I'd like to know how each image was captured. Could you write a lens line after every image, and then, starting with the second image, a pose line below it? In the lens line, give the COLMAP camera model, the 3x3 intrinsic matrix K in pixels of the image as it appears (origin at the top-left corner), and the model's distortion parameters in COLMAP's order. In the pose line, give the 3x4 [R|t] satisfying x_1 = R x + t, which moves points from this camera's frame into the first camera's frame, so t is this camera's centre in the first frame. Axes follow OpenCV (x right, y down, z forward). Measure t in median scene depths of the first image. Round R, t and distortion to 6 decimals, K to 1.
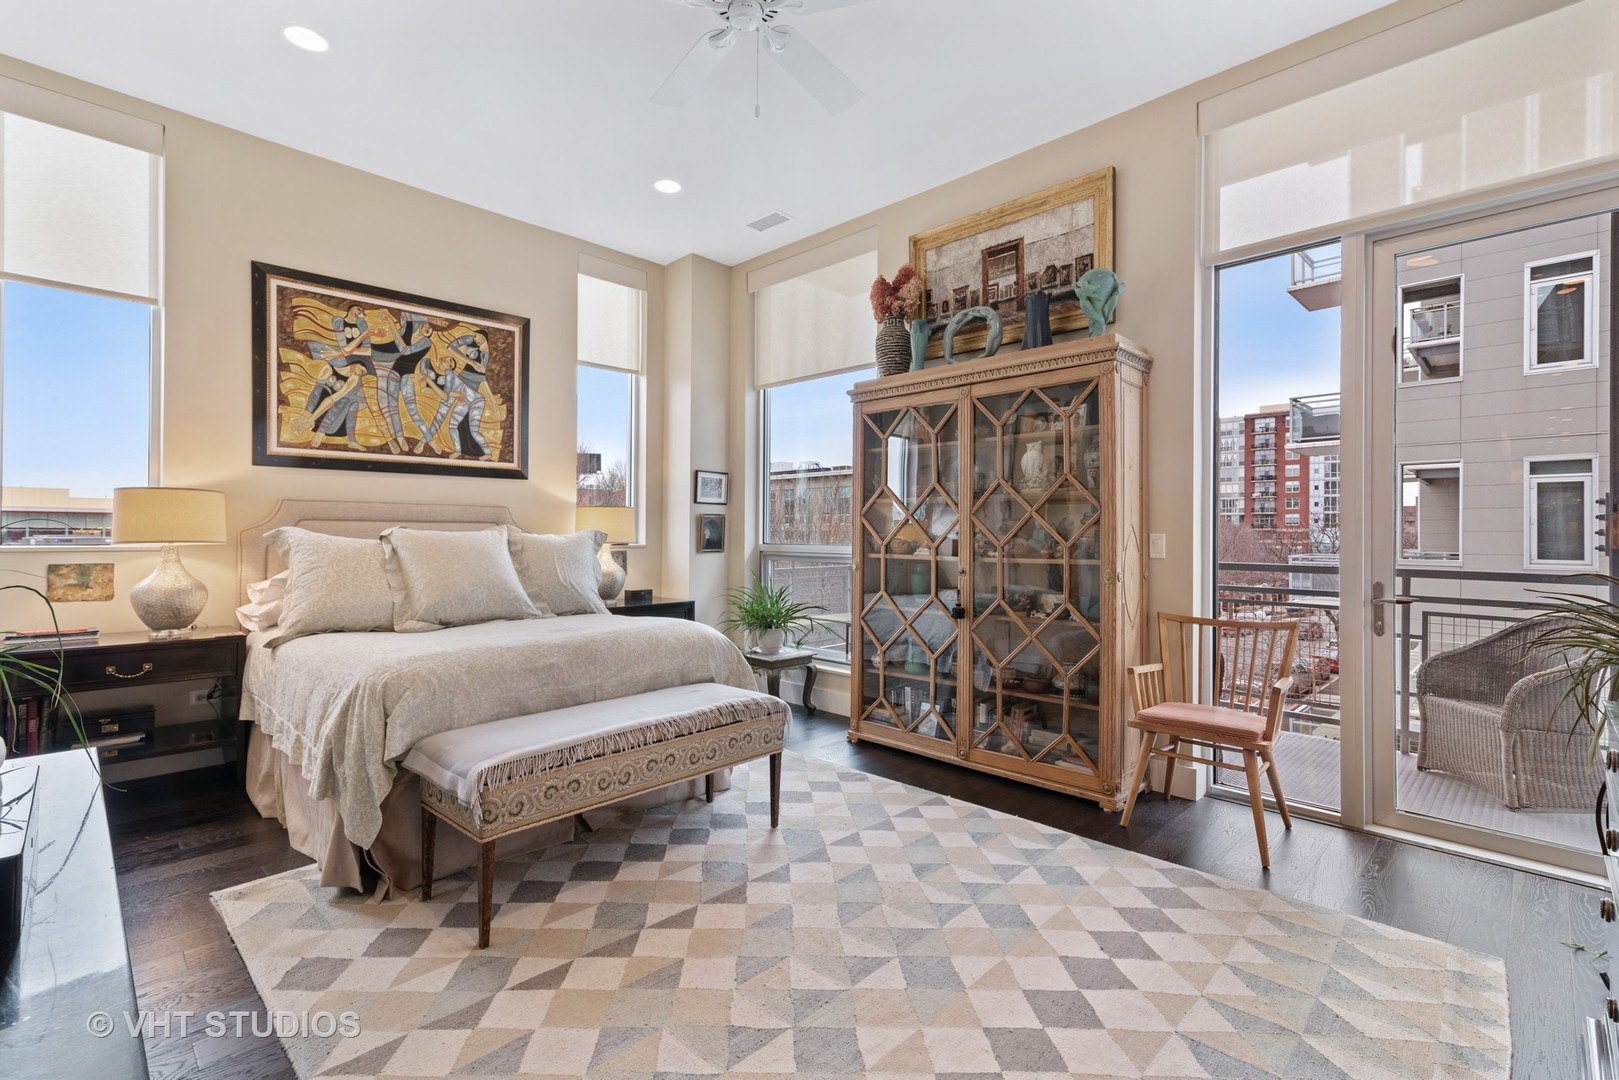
lens RADIAL K [[746.6, 0, 802.1], [0, 746.6, 535.4], [0, 0, 1]] dist [0.014400, -0.000816]
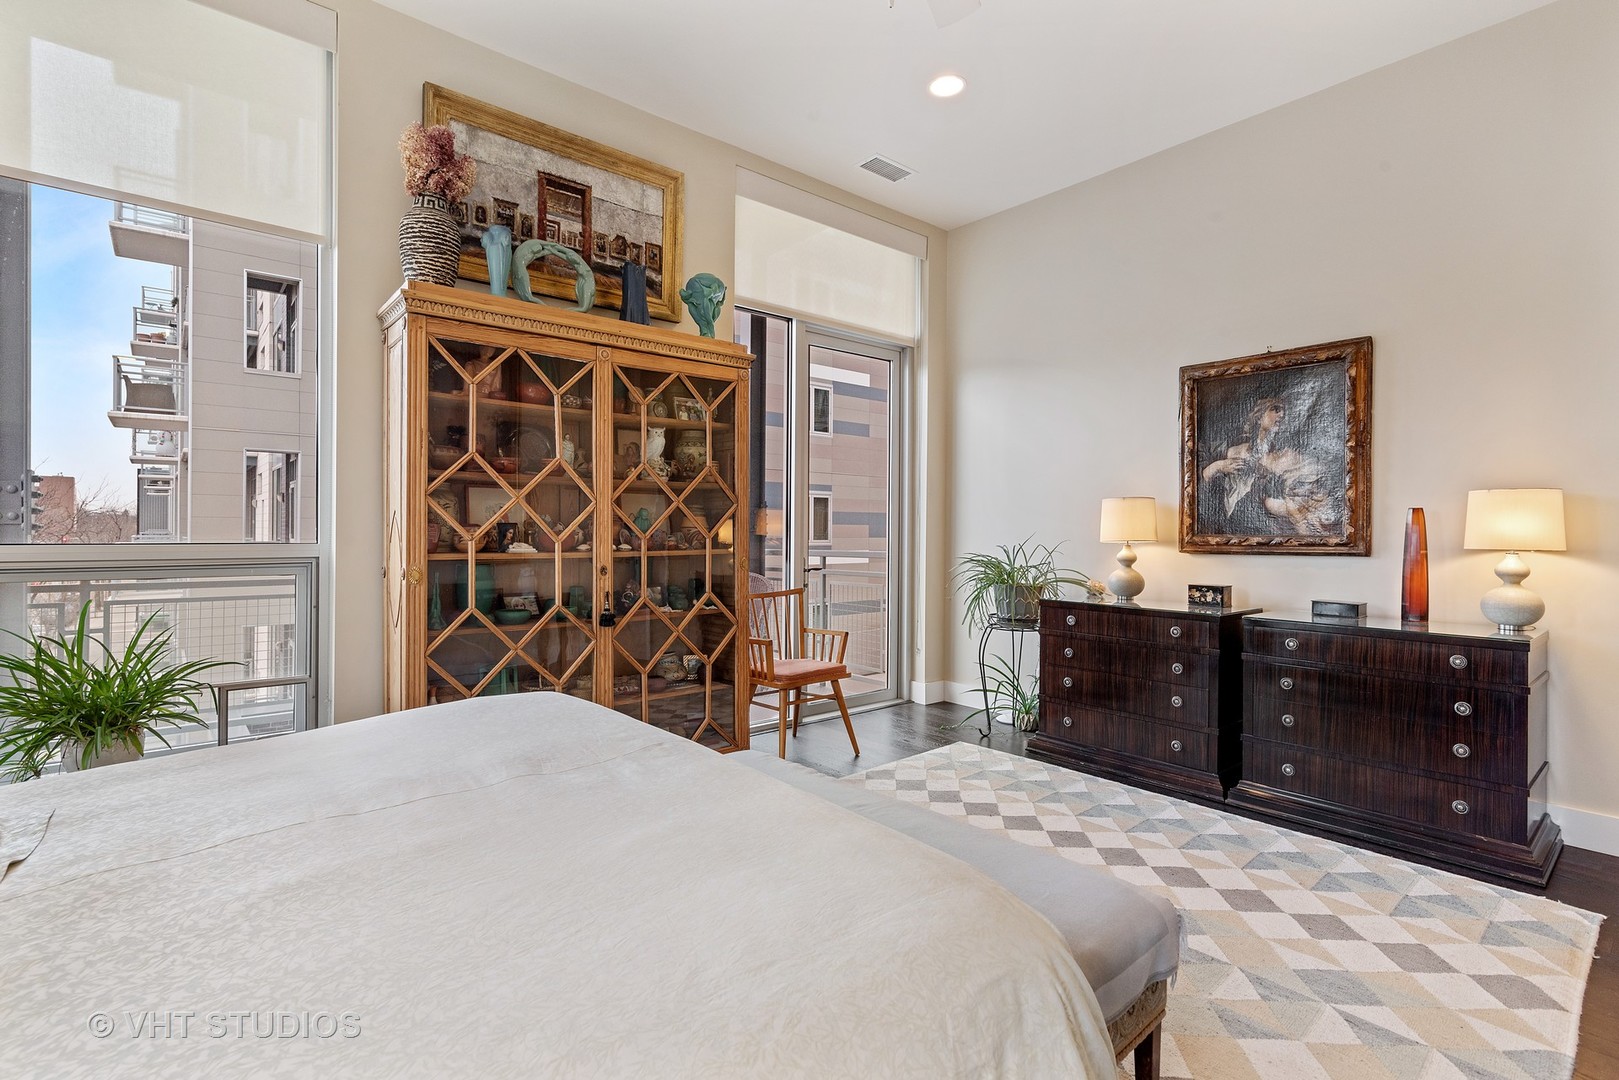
lens RADIAL K [[756.0, 0, 812.1], [0, 756.0, 540.1], [0, 0, 1]] dist [0.013418, -0.000048]
pose [[0.079757, -0.017846, 0.996655, -0.138748], [-0.007912, 0.999797, 0.018535, -0.000400], [-0.996783, -0.009364, 0.079599, 0.159365]]
